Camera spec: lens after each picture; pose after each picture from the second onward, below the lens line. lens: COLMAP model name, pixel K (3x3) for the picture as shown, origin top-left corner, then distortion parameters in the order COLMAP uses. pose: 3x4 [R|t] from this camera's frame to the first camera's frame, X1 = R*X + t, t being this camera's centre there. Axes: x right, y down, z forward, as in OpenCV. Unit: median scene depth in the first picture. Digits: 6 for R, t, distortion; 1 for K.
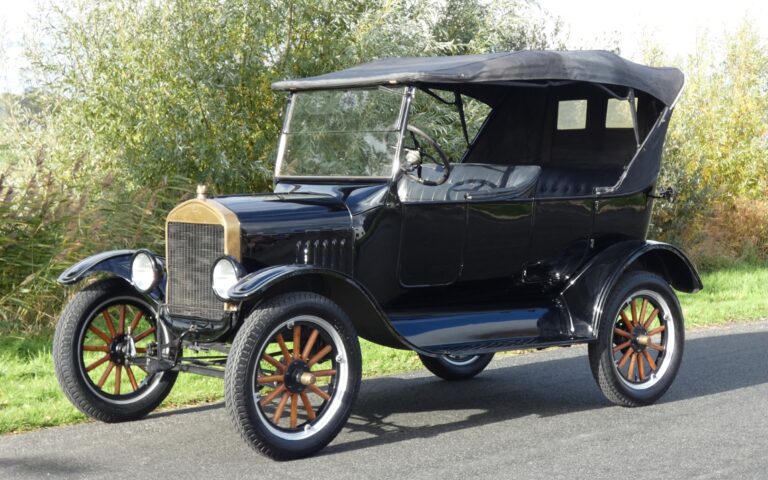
lens RADIAL K [[1349.9, 0, 384.0], [0, 1349.9, 240.0], [0, 0, 1]] dist [0.008835, -0.007521]
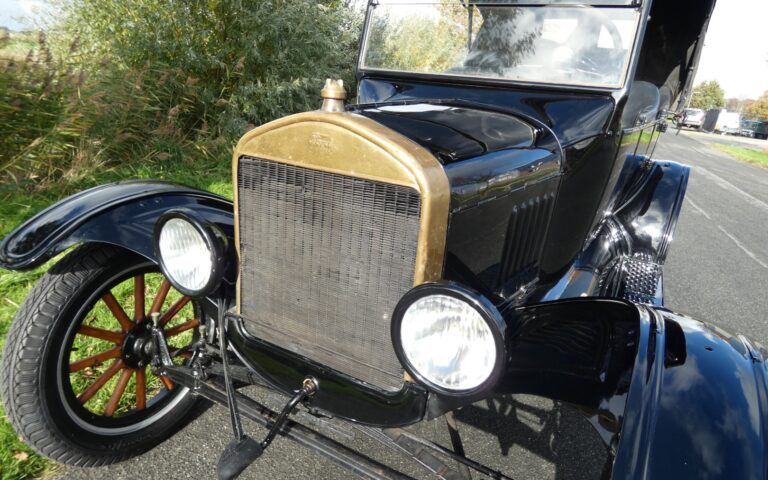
lens RADIAL K [[479.5, 0, 384.0], [0, 479.5, 240.0], [0, 0, 1]] dist [-0.007250, 0.000614]
pose [[0.953790, -0.027146, 0.299247, -0.107221], [-0.057209, 0.961287, 0.269547, -0.021341], [-0.294979, -0.274210, 0.915312, 0.544657]]
